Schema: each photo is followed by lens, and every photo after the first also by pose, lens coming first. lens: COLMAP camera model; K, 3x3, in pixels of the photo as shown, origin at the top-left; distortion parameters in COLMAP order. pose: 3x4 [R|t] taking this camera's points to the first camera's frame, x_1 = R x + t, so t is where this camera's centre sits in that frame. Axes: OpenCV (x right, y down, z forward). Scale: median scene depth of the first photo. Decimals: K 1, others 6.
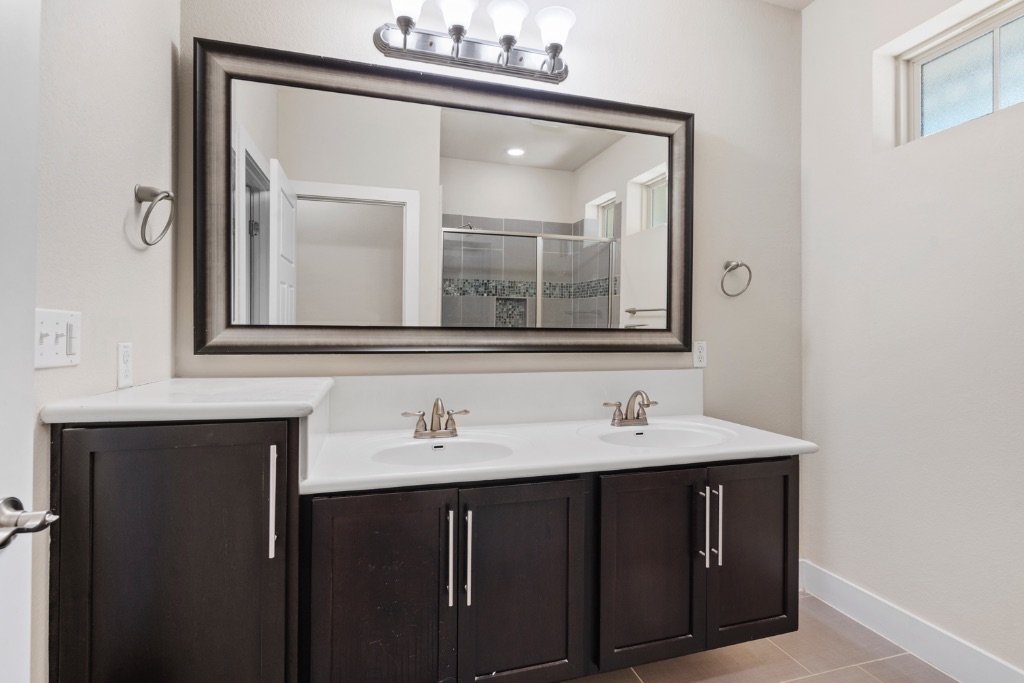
lens RADIAL K [[471.3, 0, 503.8], [0, 471.3, 326.9], [0, 0, 1]] dist [-0.004543, 0.002113]
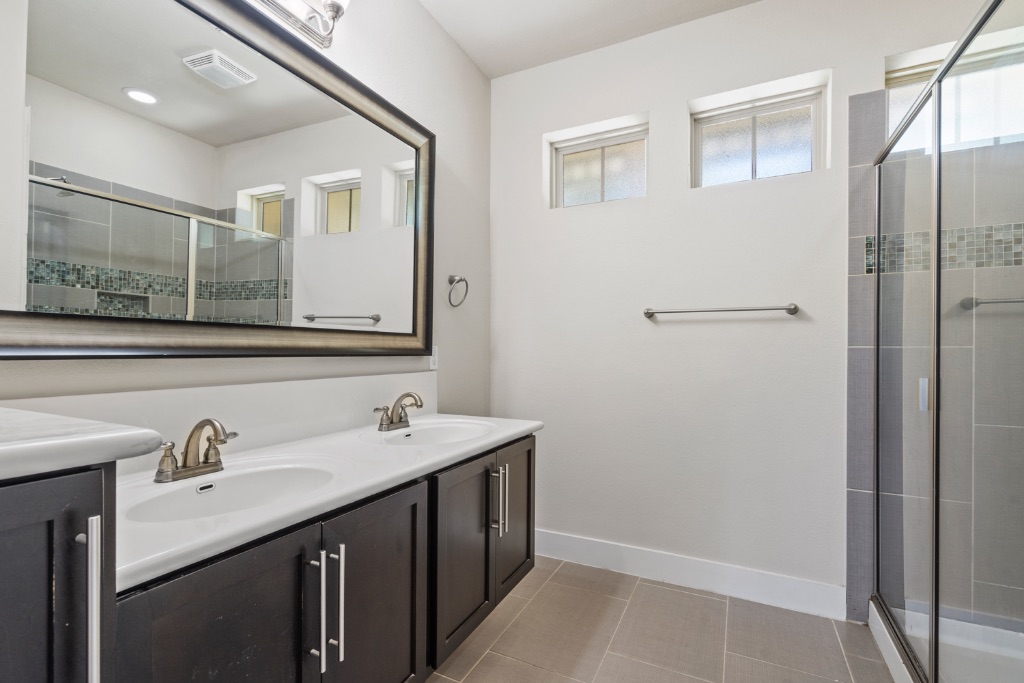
lens RADIAL K [[471.3, 0, 508.3], [0, 471.3, 345.7], [0, 0, 1]] dist [-0.004543, 0.002113]
pose [[0.667544, 0.004071, 0.744559, -0.275947], [-0.009289, 0.999953, 0.002861, 0.025360], [-0.744512, -0.008826, 0.667551, 0.141832]]
